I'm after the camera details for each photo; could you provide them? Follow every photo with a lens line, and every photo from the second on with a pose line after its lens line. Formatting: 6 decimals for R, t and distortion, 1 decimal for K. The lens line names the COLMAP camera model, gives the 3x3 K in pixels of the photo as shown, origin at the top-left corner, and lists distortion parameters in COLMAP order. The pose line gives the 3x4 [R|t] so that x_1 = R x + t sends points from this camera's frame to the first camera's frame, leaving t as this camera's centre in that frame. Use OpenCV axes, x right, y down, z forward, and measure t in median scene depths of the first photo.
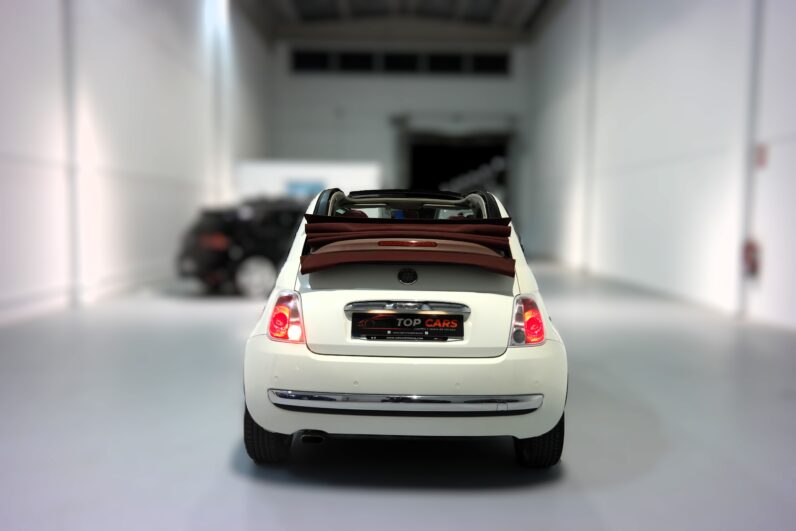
lens RADIAL K [[668.1, 0, 399.7], [0, 668.1, 267.1], [0, 0, 1]] dist [0.052107, 0.014150]
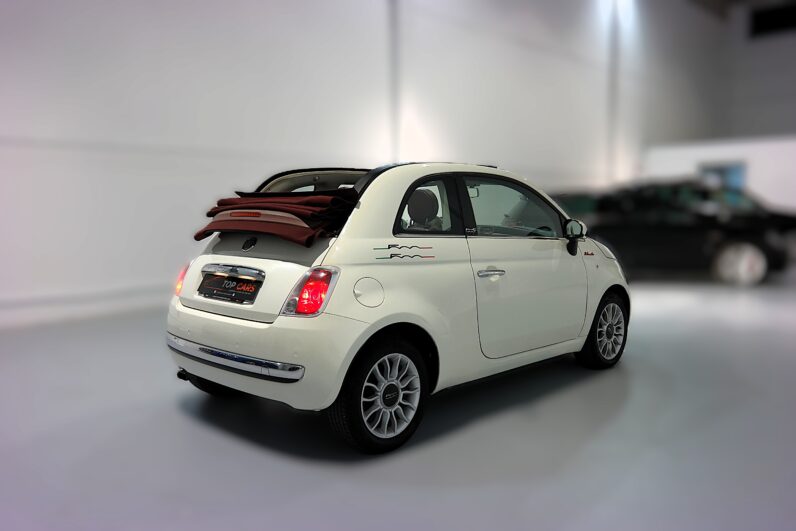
lens RADIAL K [[668.1, 0, 402.7], [0, 668.1, 265.4], [0, 0, 1]] dist [0.052107, 0.014150]
pose [[0.737461, 0.050680, -0.673486, 0.966308], [-0.044405, 0.998661, 0.026526, 0.008698], [0.673929, 0.010345, 0.738724, 0.367754]]
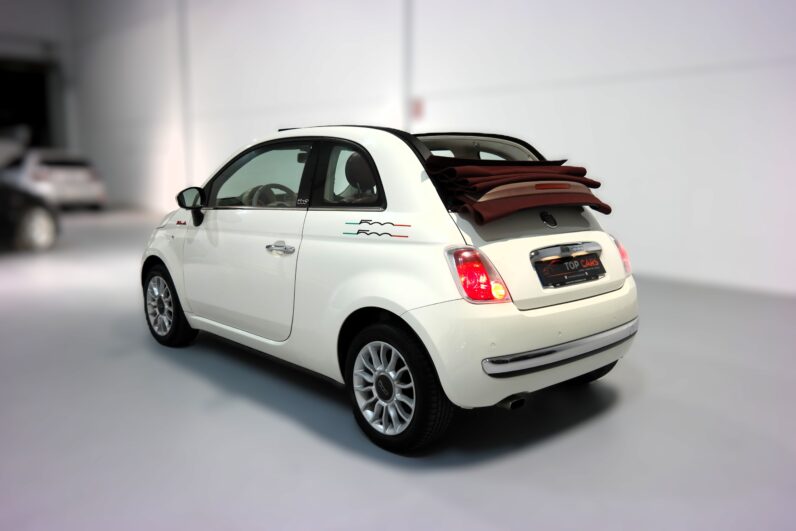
lens RADIAL K [[668.1, 0, 399.6], [0, 668.1, 267.0], [0, 0, 1]] dist [0.052107, 0.014150]
pose [[0.743881, -0.112253, 0.658817, -0.823201], [0.060476, 0.993055, 0.100917, -0.030271], [-0.665570, -0.035227, 0.745504, 0.424946]]
